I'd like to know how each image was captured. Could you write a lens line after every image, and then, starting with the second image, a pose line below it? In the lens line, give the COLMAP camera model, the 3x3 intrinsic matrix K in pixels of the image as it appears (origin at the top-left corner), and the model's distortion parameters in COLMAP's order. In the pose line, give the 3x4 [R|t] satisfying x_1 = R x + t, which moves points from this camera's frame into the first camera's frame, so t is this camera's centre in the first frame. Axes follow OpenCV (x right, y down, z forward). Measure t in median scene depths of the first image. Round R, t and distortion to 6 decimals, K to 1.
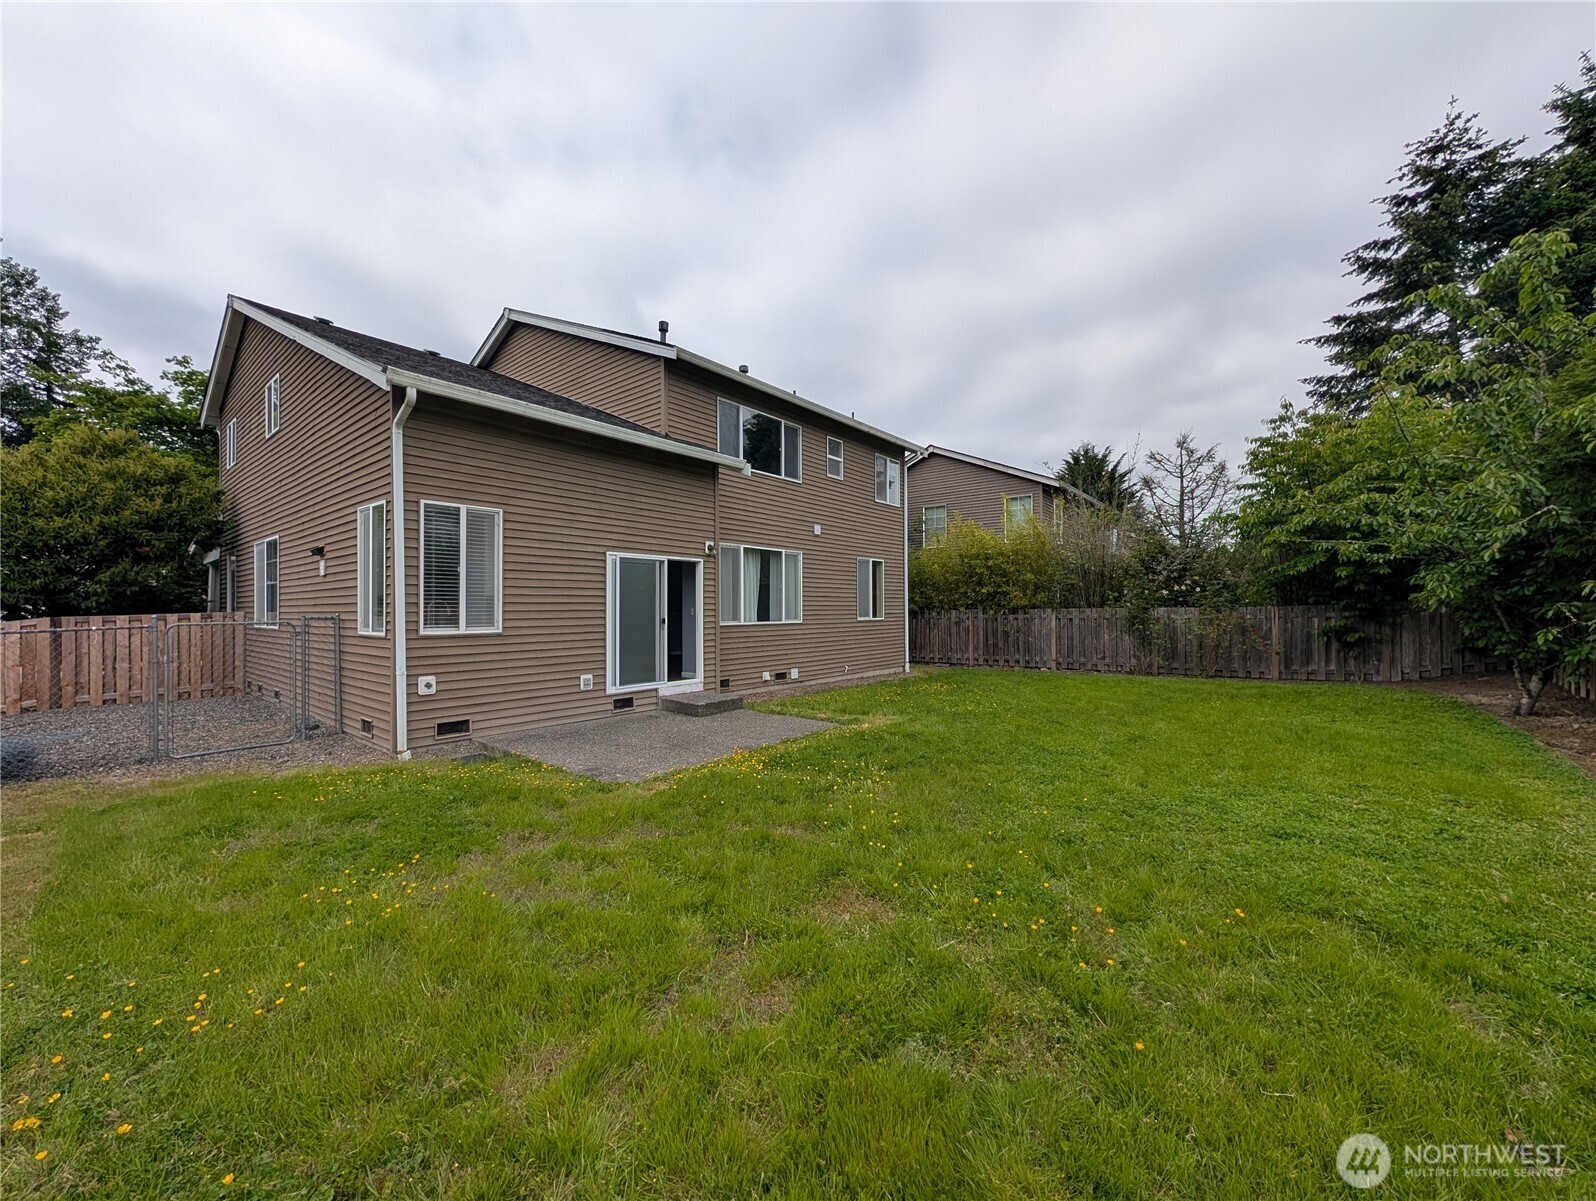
lens RADIAL K [[614.3, 0, 796.2], [0, 614.3, 602.0], [0, 0, 1]] dist [0.000673, -0.000302]
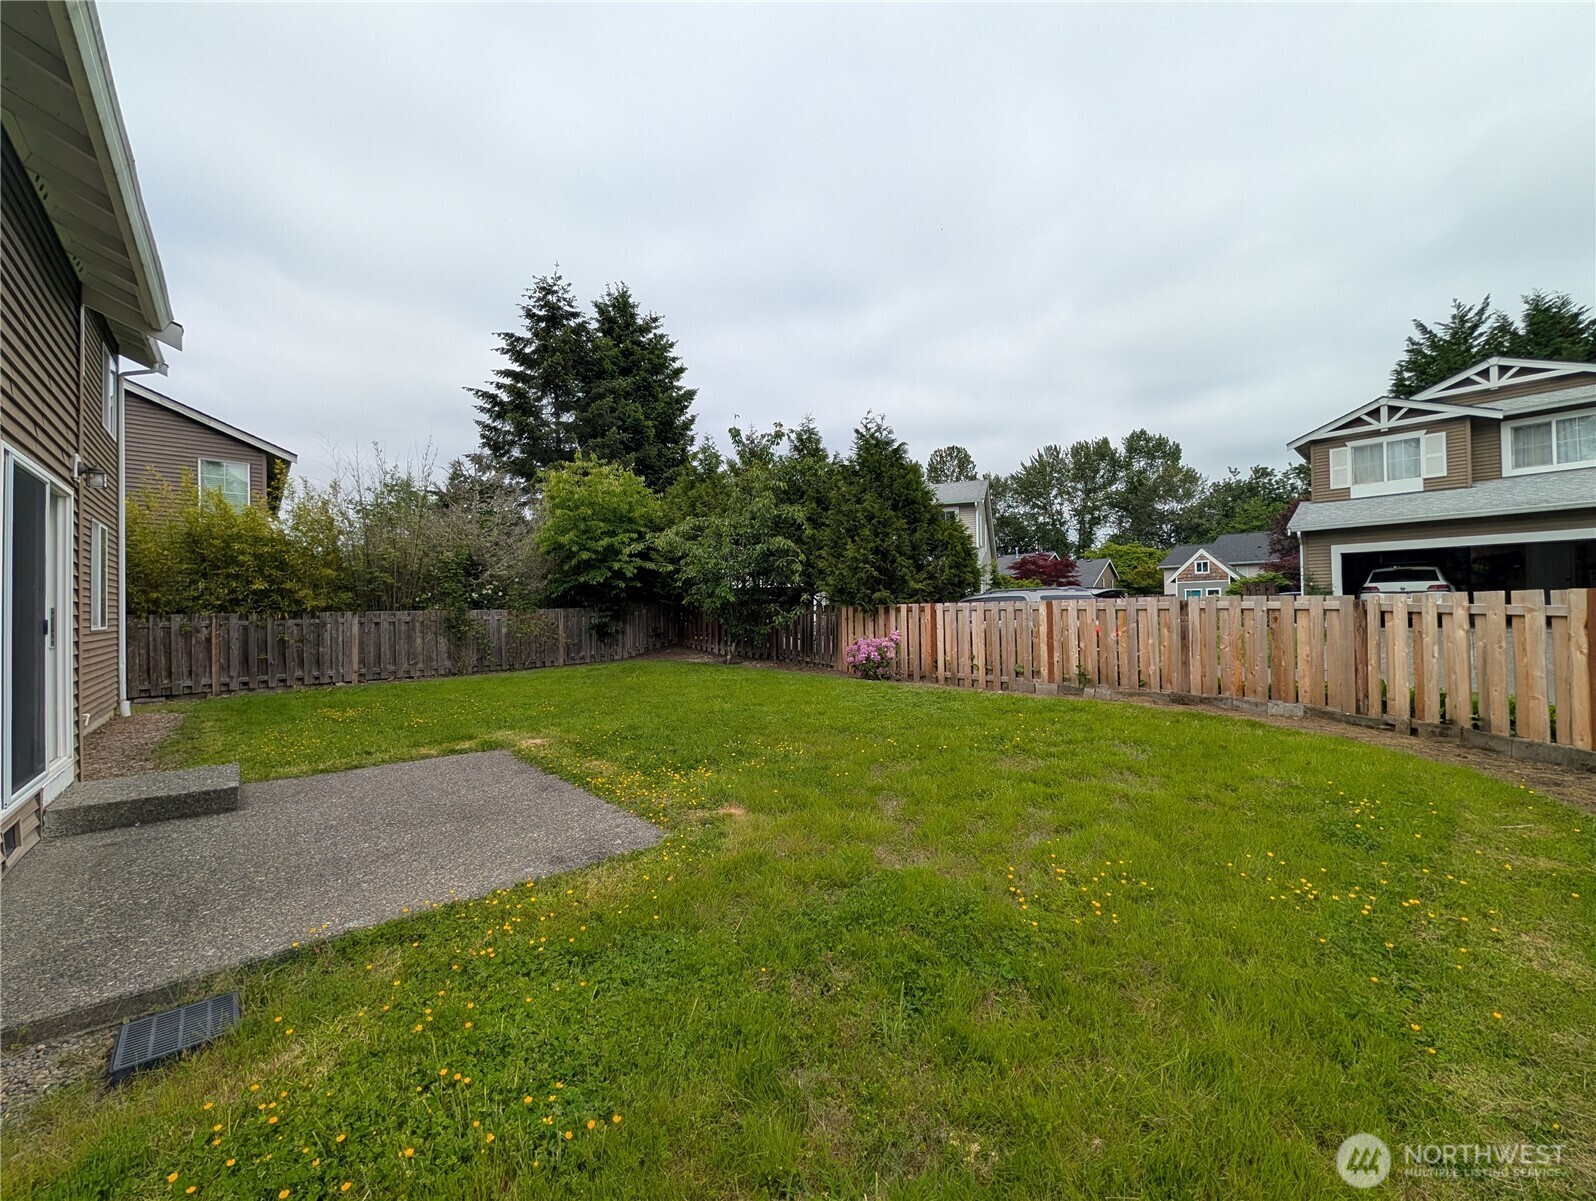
lens RADIAL K [[614.3, 0, 801.2], [0, 614.3, 605.1], [0, 0, 1]] dist [0.000673, -0.000302]
pose [[0.149714, 0.013063, 0.988643, -0.337892], [0.002352, 0.999905, -0.013568, 0.015247], [-0.988727, 0.004357, 0.149669, 0.264677]]
